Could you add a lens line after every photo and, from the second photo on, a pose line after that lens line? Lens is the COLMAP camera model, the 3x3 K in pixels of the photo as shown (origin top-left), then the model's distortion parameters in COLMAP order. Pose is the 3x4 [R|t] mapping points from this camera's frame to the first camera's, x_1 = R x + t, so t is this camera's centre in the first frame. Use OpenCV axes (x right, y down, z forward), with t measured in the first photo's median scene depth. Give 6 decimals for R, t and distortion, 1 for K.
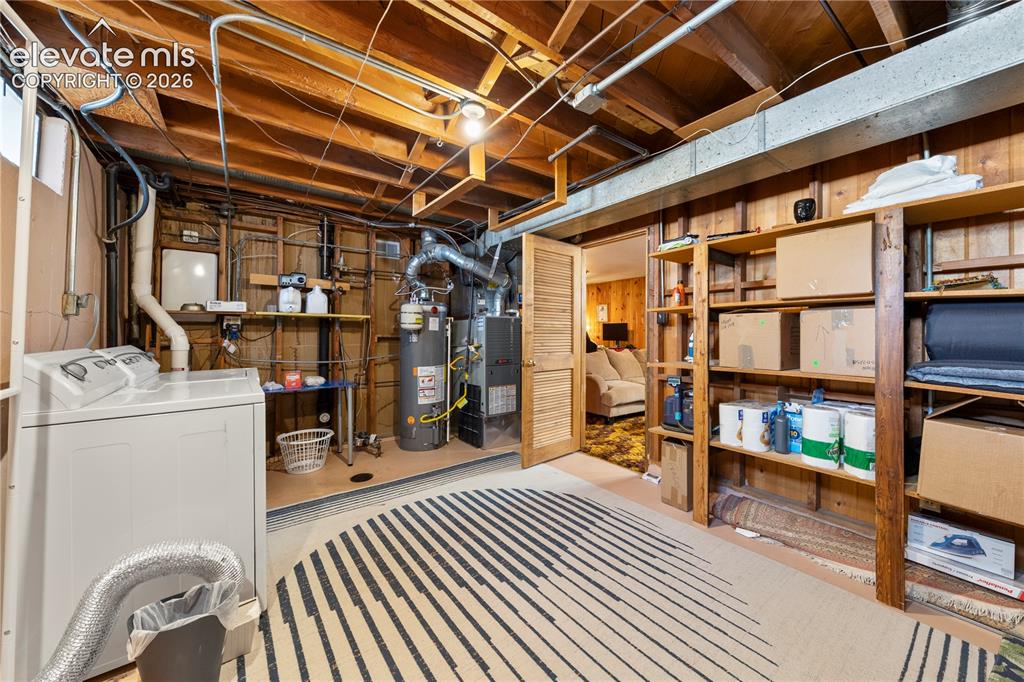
lens RADIAL K [[374.7, 0, 513.8], [0, 374.7, 333.6], [0, 0, 1]] dist [0.000032, 0.000000]
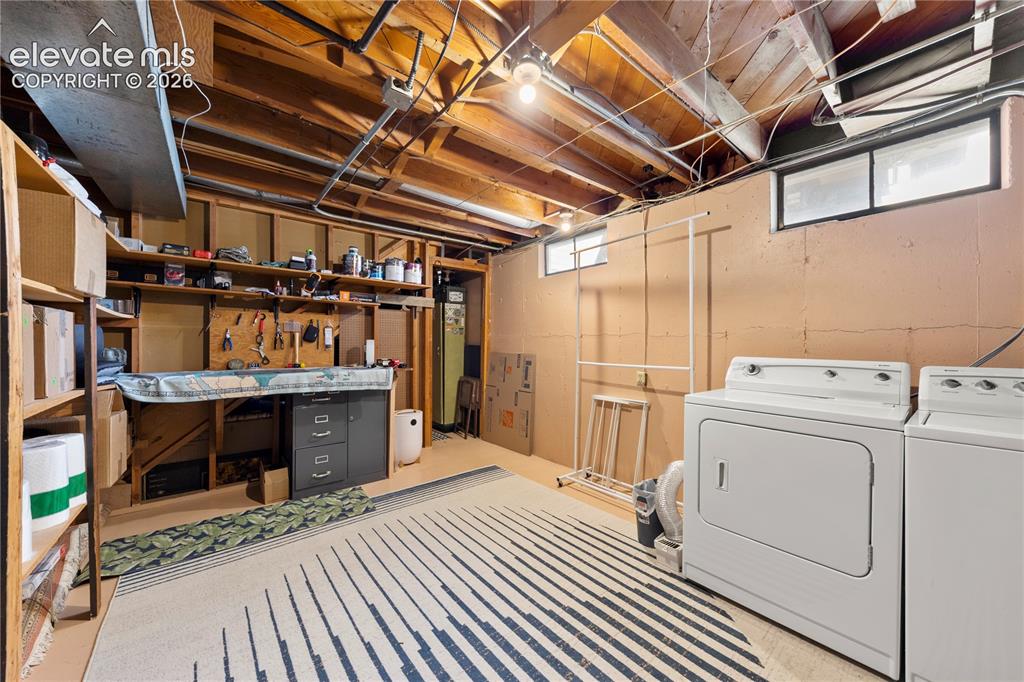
lens RADIAL K [[374.7, 0, 510.6], [0, 374.7, 342.7], [0, 0, 1]] dist [0.000032, 0.000000]
pose [[-0.998988, -0.008036, -0.044263, -0.045333], [-0.008096, 0.999967, 0.001165, -0.005428], [0.044252, 0.001522, -0.999019, 1.928739]]
